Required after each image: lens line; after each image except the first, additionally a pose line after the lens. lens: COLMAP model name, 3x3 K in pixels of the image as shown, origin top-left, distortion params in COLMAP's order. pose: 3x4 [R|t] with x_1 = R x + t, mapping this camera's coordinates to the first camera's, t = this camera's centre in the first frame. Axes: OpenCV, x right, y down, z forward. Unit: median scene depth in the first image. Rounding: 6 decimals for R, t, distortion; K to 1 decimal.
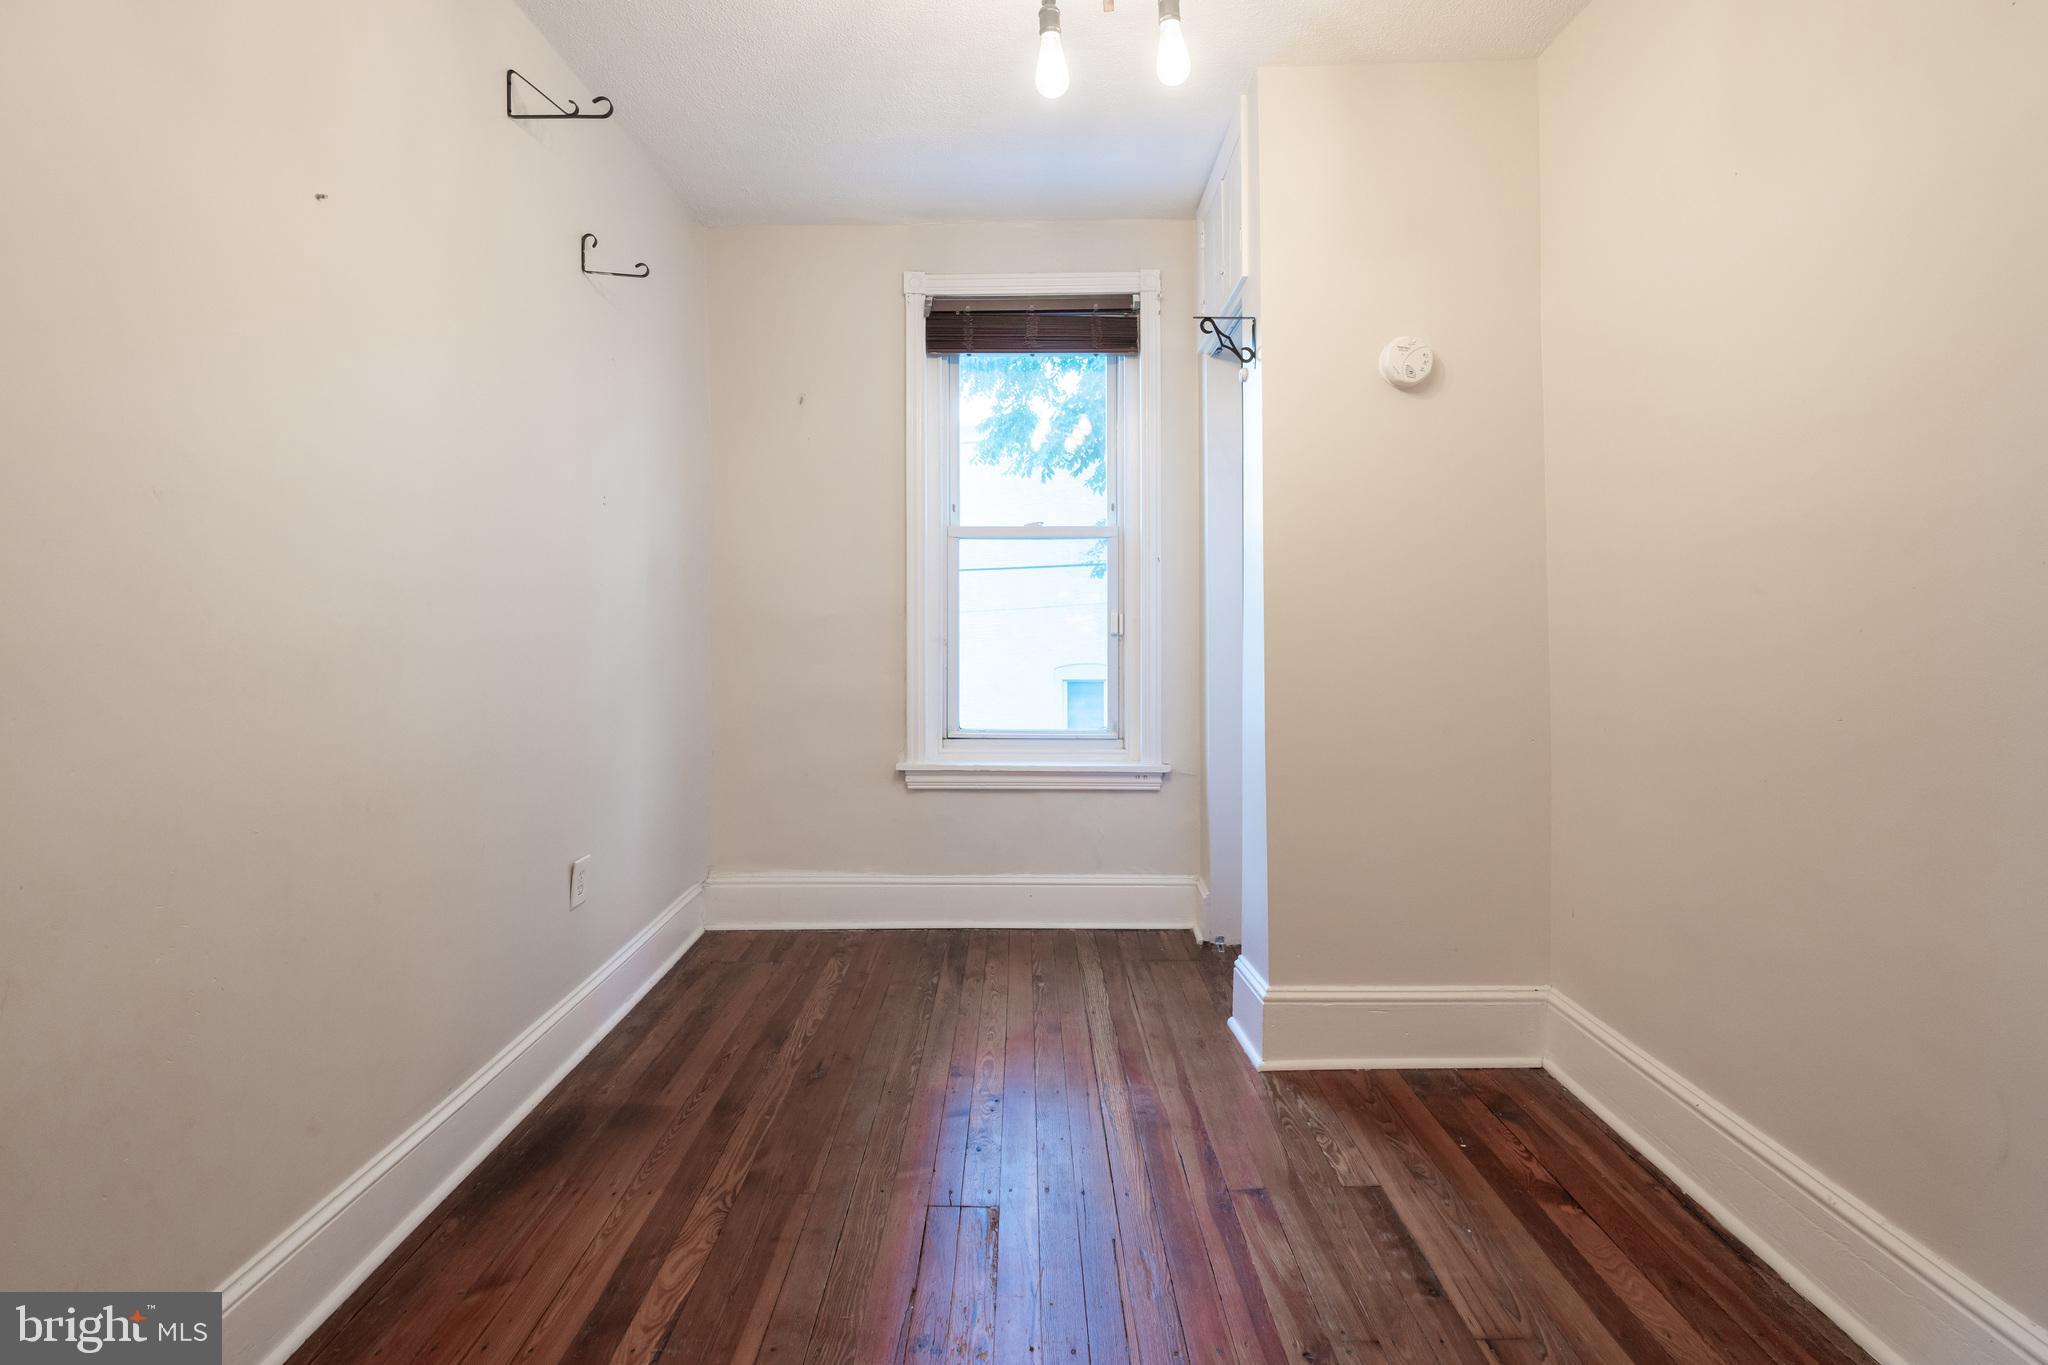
lens RADIAL K [[971.4, 0, 1021.1], [0, 971.4, 612.7], [0, 0, 1]] dist [0.000549, -0.000153]
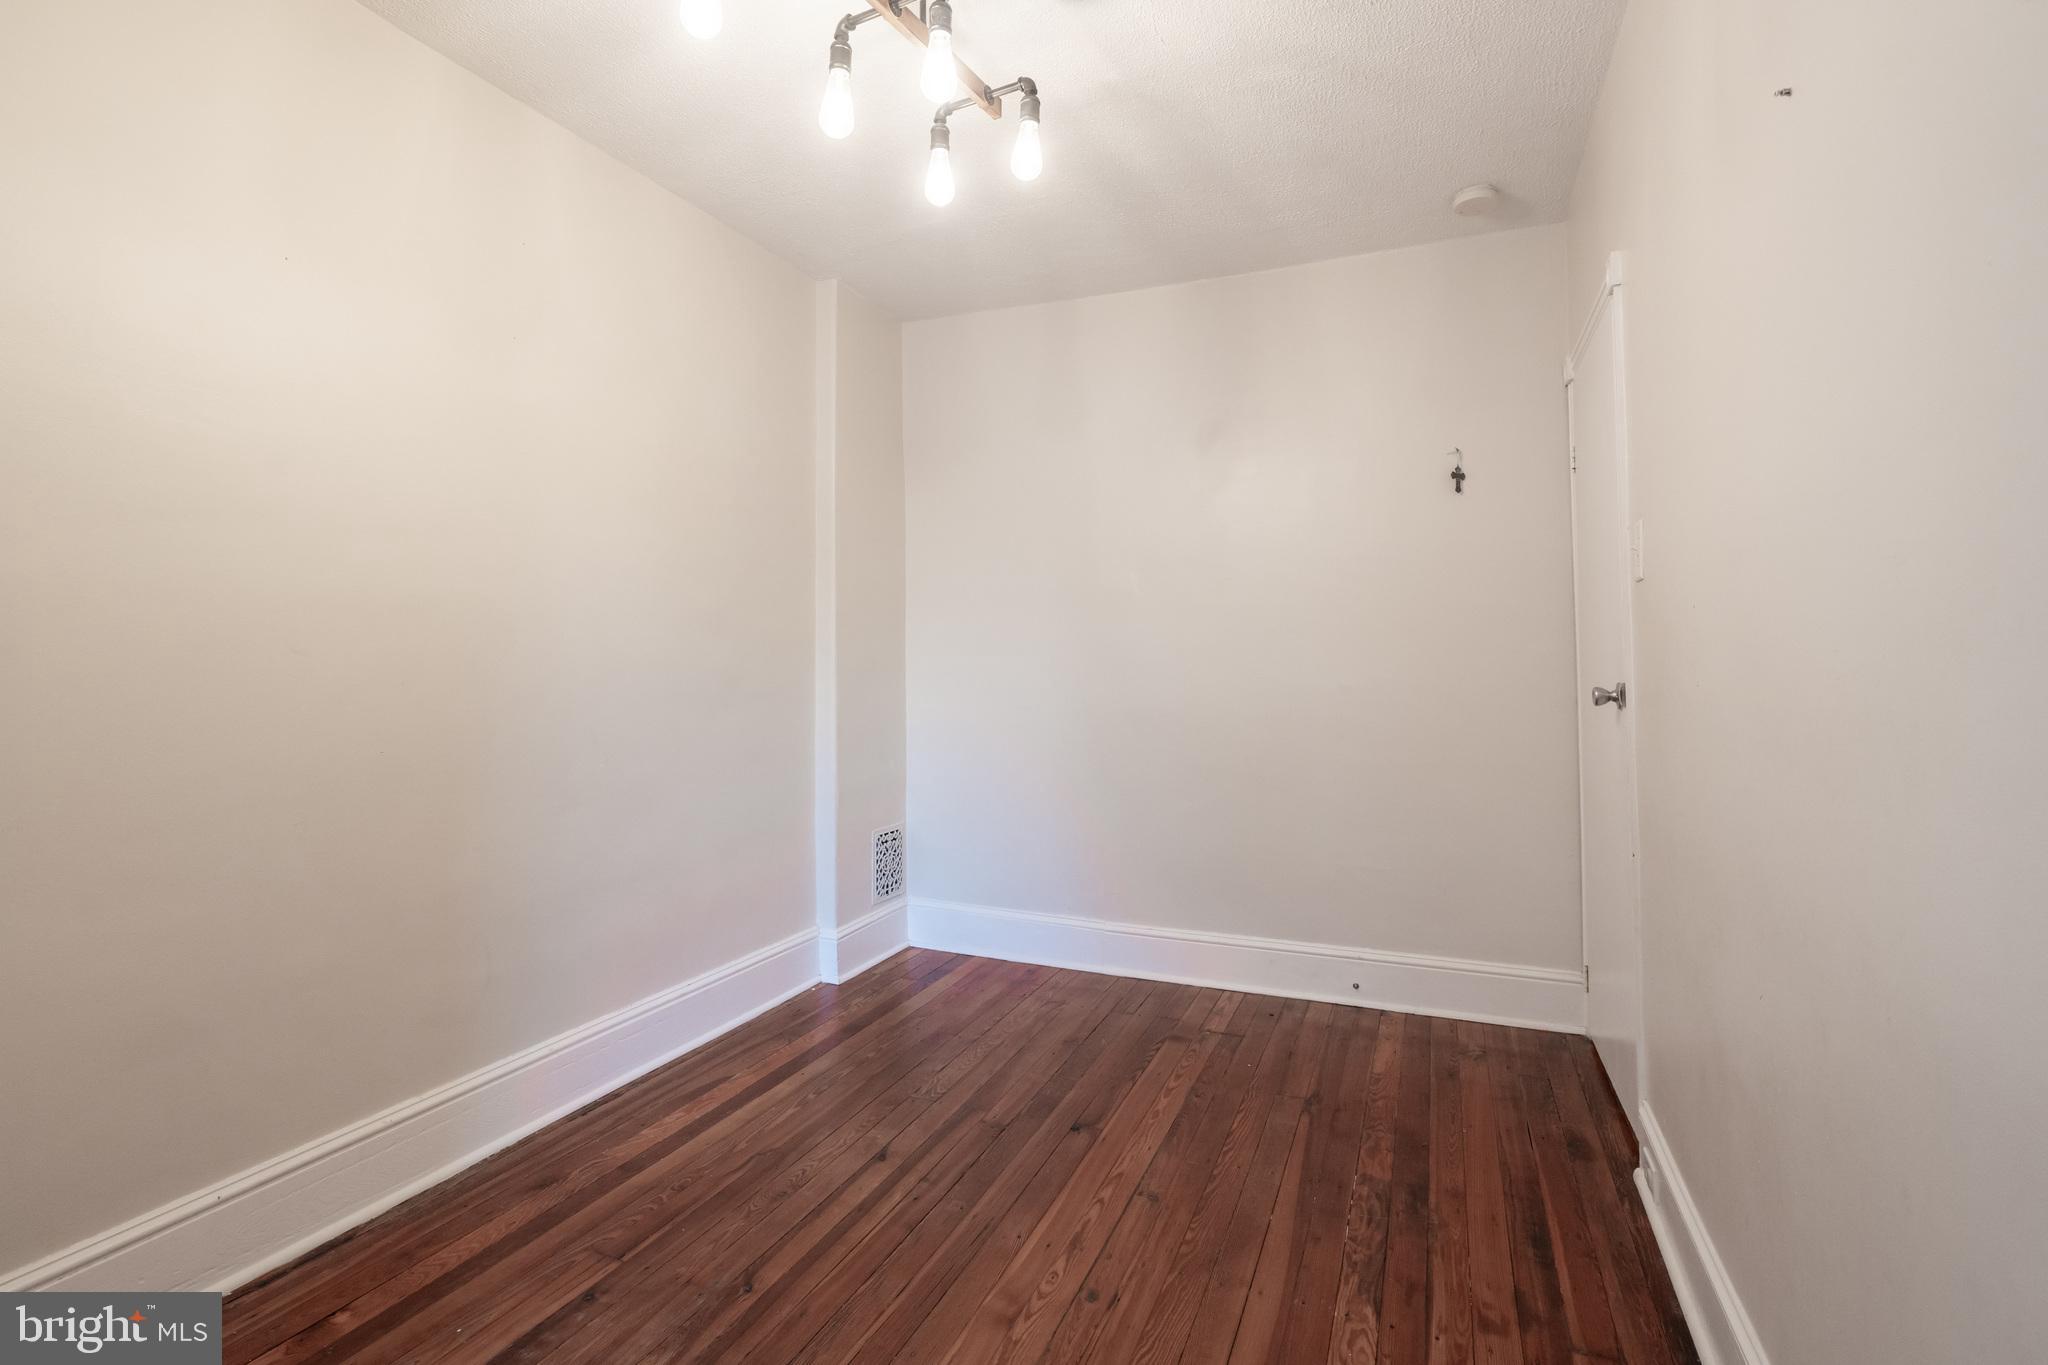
lens RADIAL K [[962.8, 0, 1014.5], [0, 962.8, 641.6], [0, 0, 1]] dist [-0.001163, 0.000107]
pose [[-0.917829, 0.014936, 0.396695, -0.282744], [0.006328, 0.999715, -0.023000, -0.003626], [-0.396926, -0.018599, -0.917662, 1.137693]]
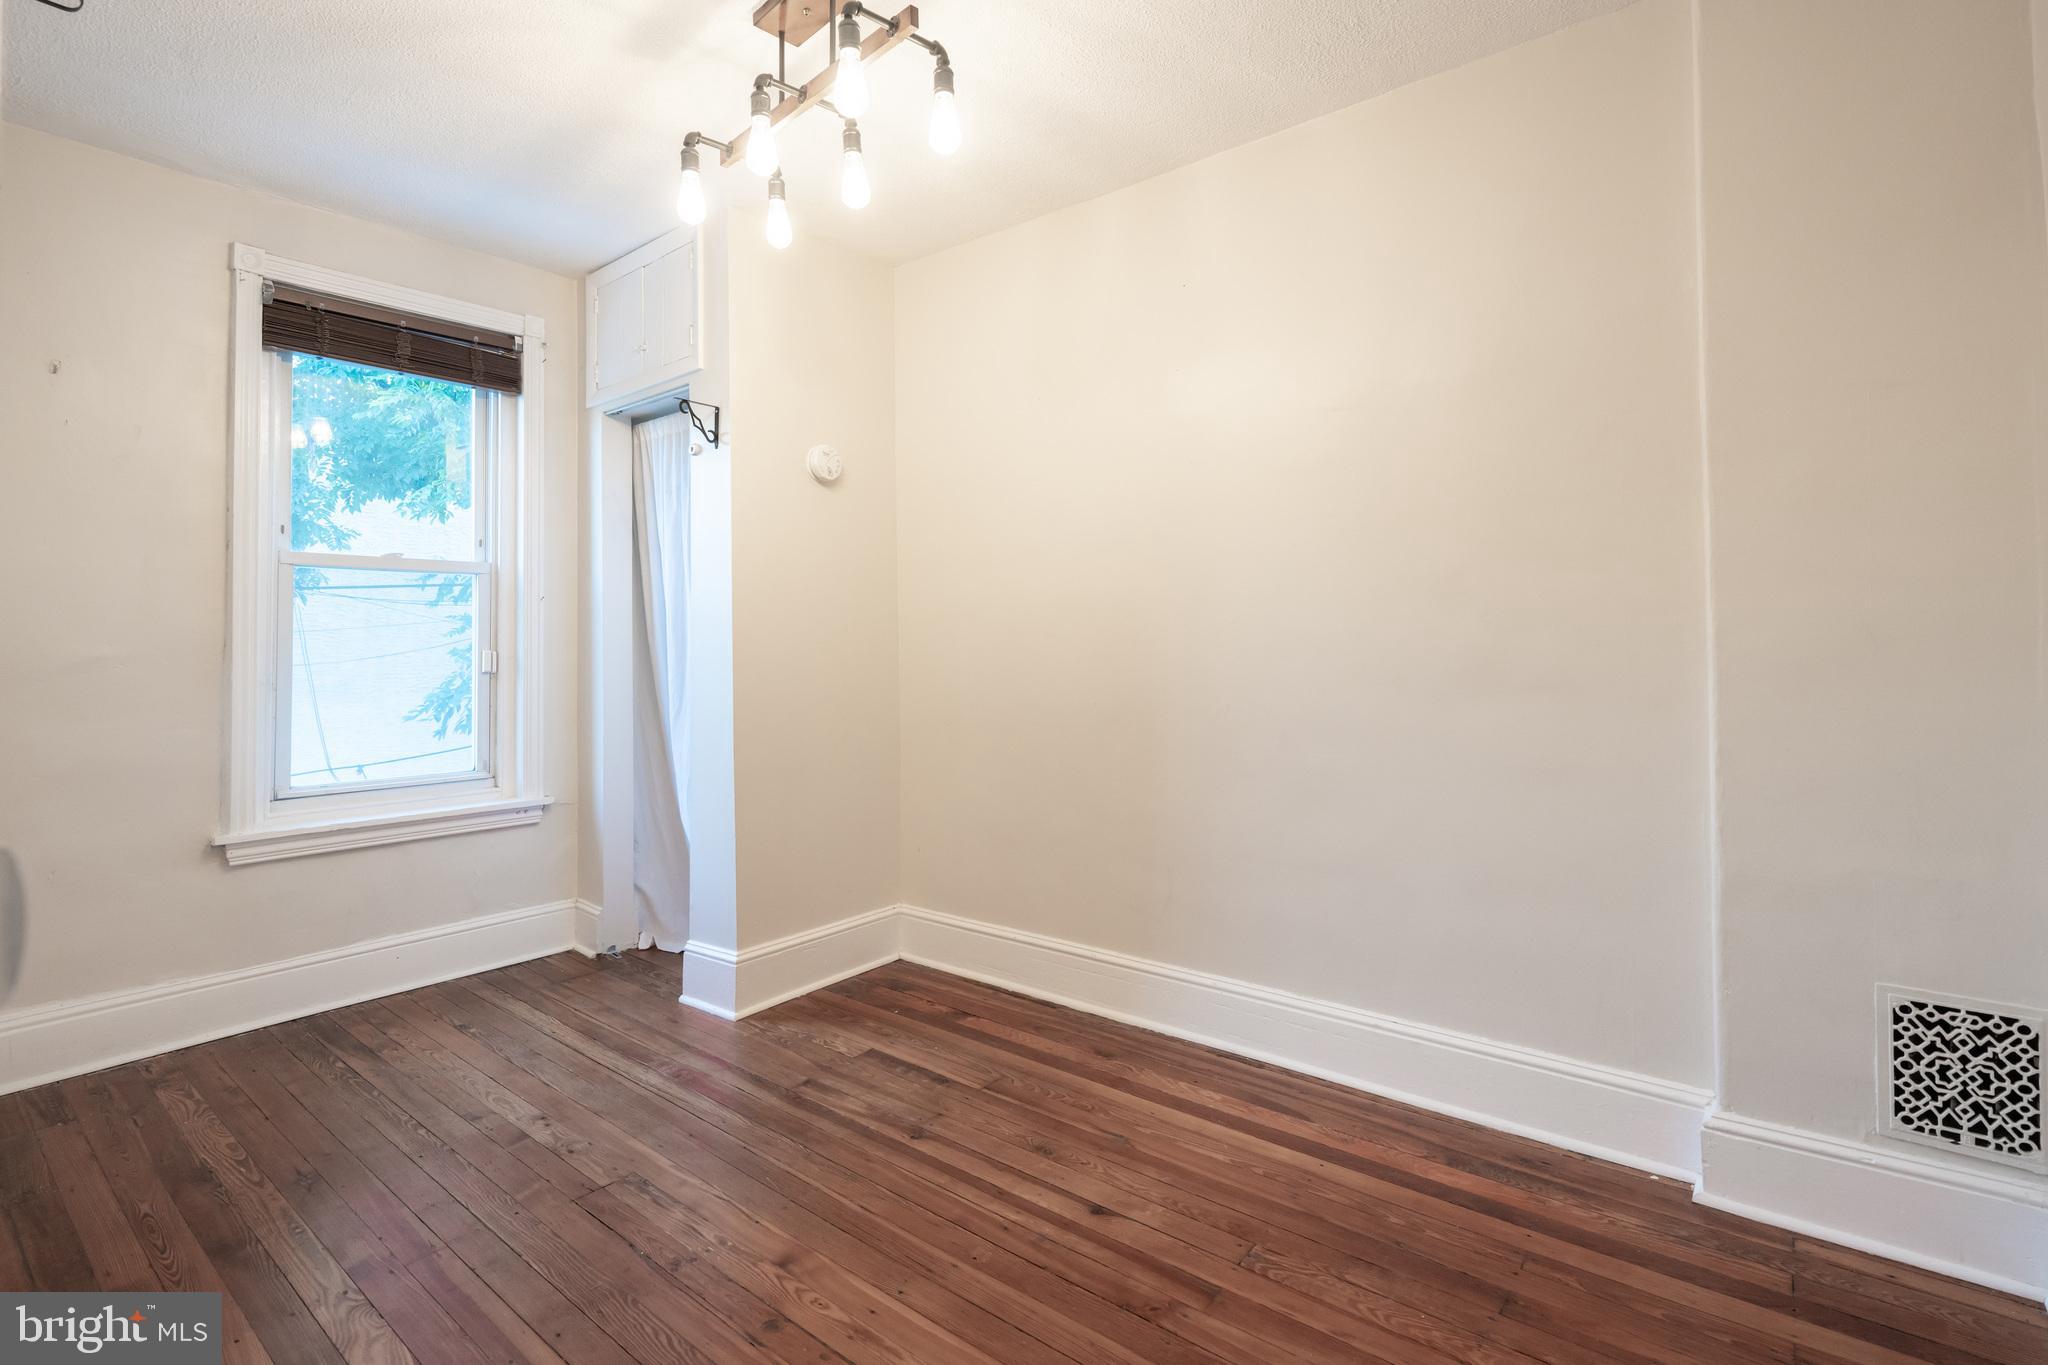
lens RADIAL K [[962.8, 0, 1014.5], [0, 962.8, 641.6], [0, 0, 1]] dist [-0.001163, 0.000107]
pose [[0.626832, -0.002428, 0.779151, -0.450268], [0.005661, 0.999983, -0.001439, -0.005989], [-0.779134, 0.005312, 0.626835, -0.042978]]
